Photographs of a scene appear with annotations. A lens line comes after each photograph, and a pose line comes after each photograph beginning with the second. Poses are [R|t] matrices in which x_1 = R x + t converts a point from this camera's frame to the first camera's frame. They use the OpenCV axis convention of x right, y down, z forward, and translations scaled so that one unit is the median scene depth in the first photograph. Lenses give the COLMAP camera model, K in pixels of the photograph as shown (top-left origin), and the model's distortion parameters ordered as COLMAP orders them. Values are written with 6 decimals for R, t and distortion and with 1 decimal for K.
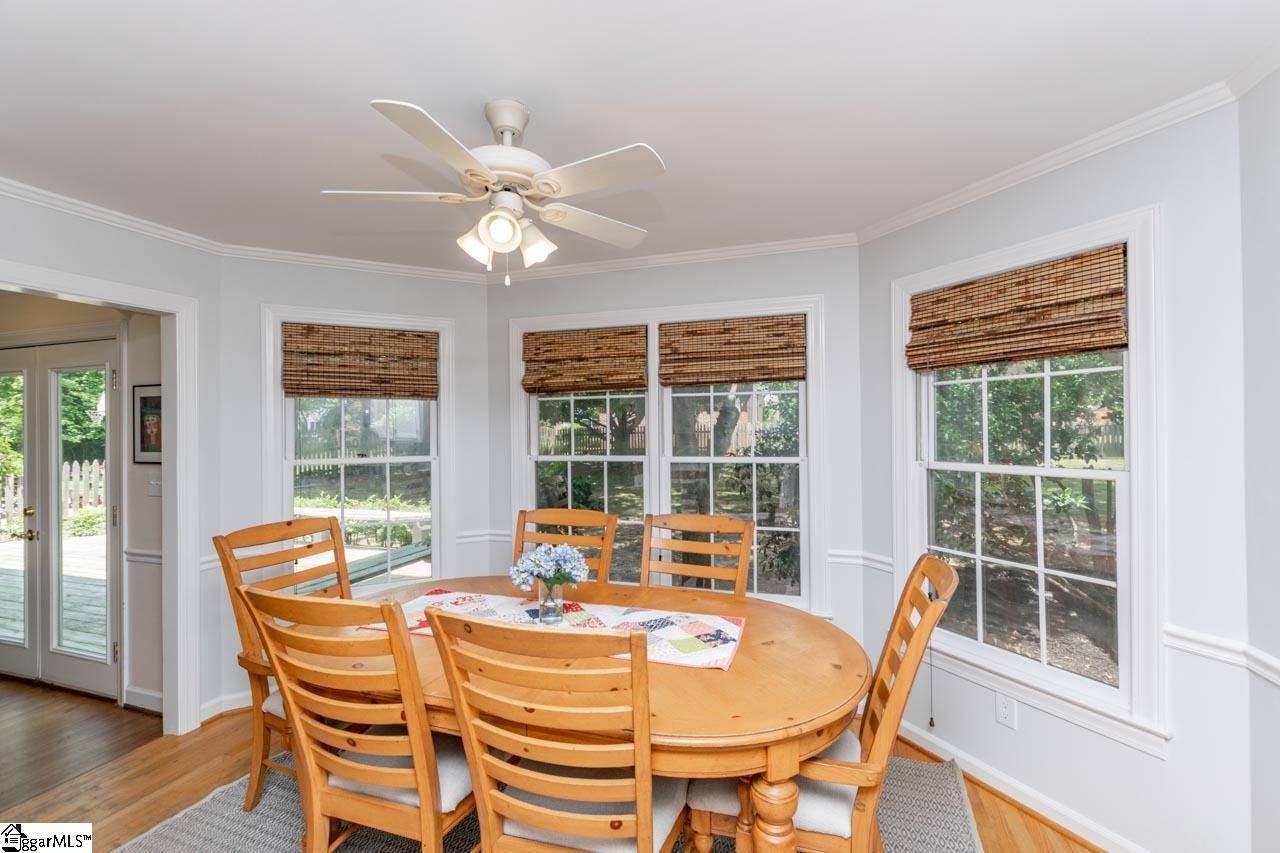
lens RADIAL K [[553.5, 0, 640.8], [0, 553.5, 430.2], [0, 0, 1]] dist [0.001803, -0.001176]
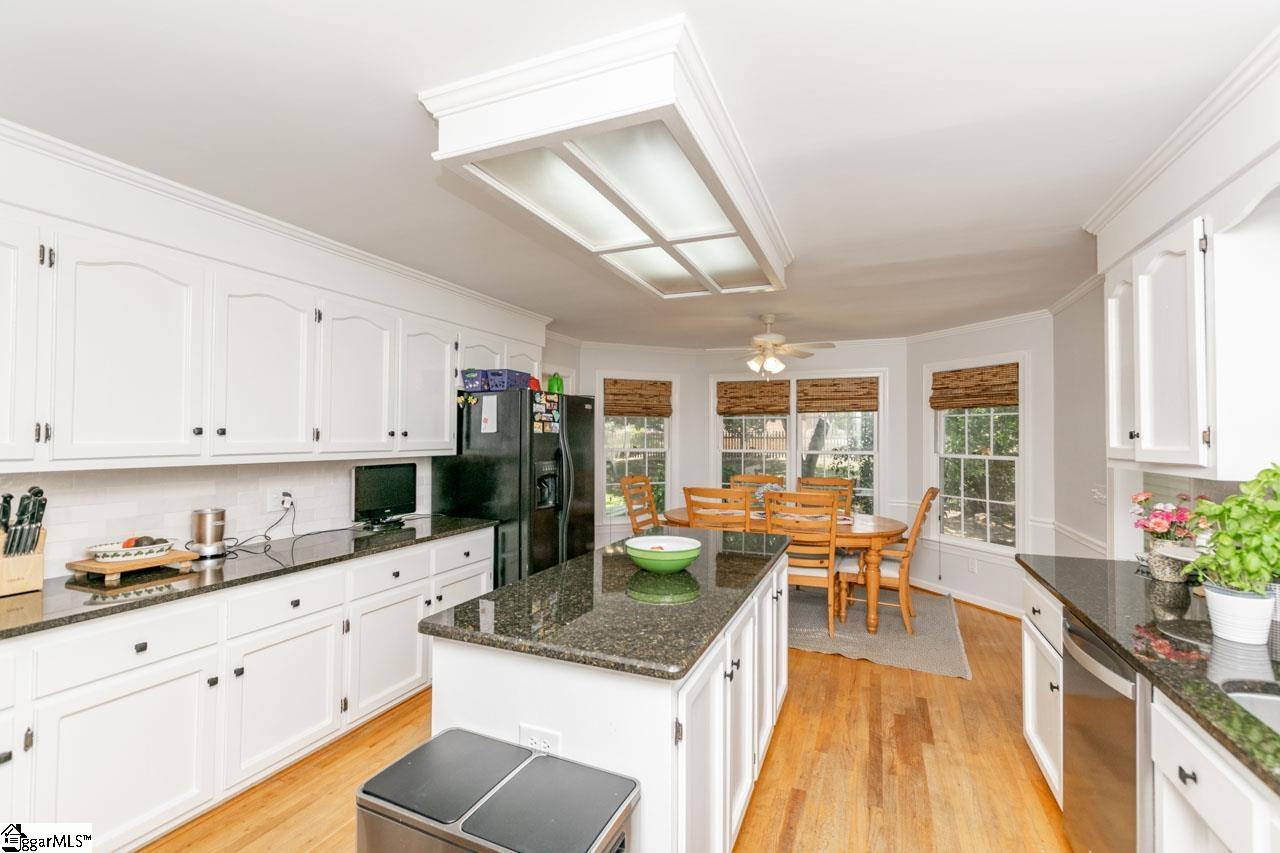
lens RADIAL K [[553.5, 0, 640.1], [0, 553.5, 430.5], [0, 0, 1]] dist [0.001803, -0.001176]
pose [[0.996469, 0.014194, -0.082750, -0.344663], [-0.014803, 0.999868, -0.006760, 0.001191], [0.082644, 0.007961, 0.996547, -0.930597]]
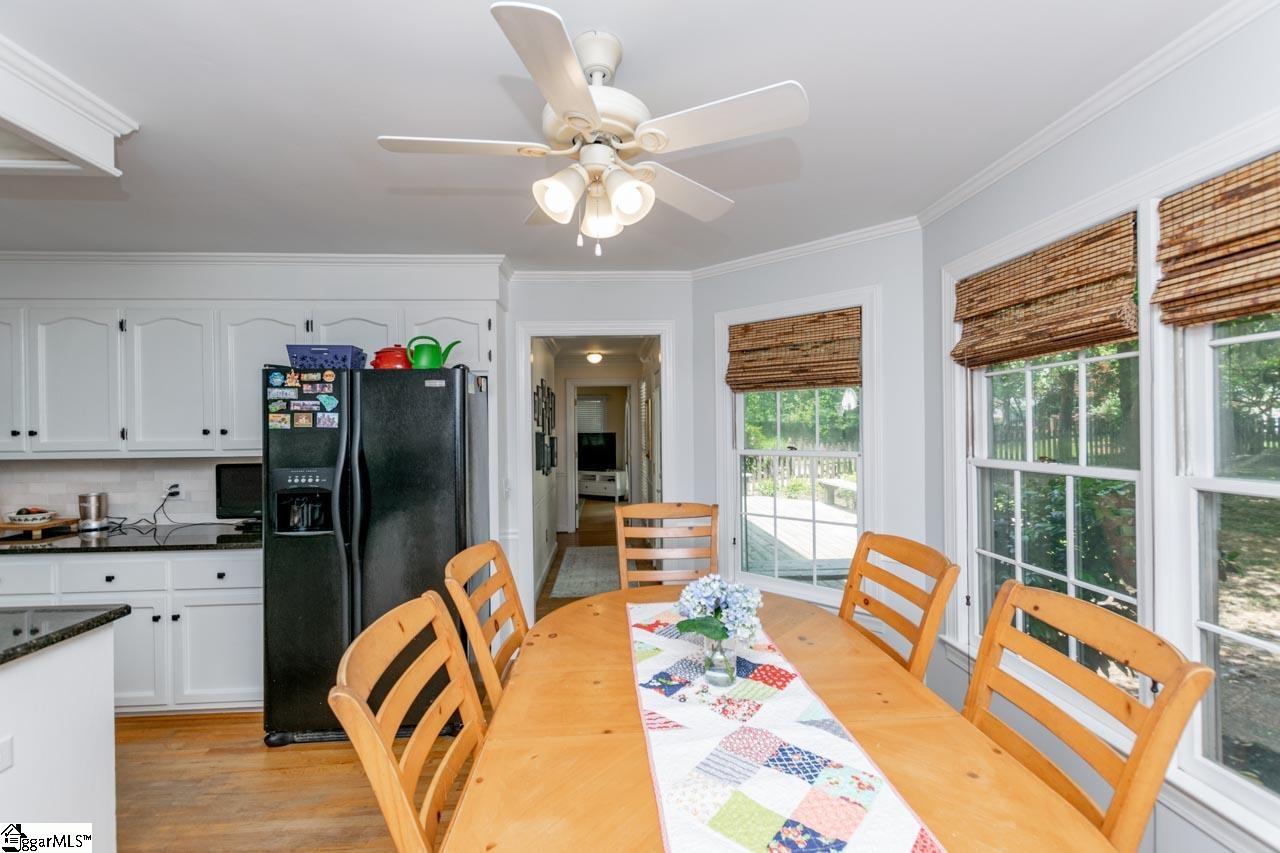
lens RADIAL K [[553.5, 0, 638.8], [0, 553.5, 423.6], [0, 0, 1]] dist [0.001803, -0.001176]
pose [[0.370184, -0.002122, -0.928956, 0.318547], [0.009616, 0.999953, 0.001547, -0.001978], [0.928909, -0.009506, 0.370187, 0.405838]]
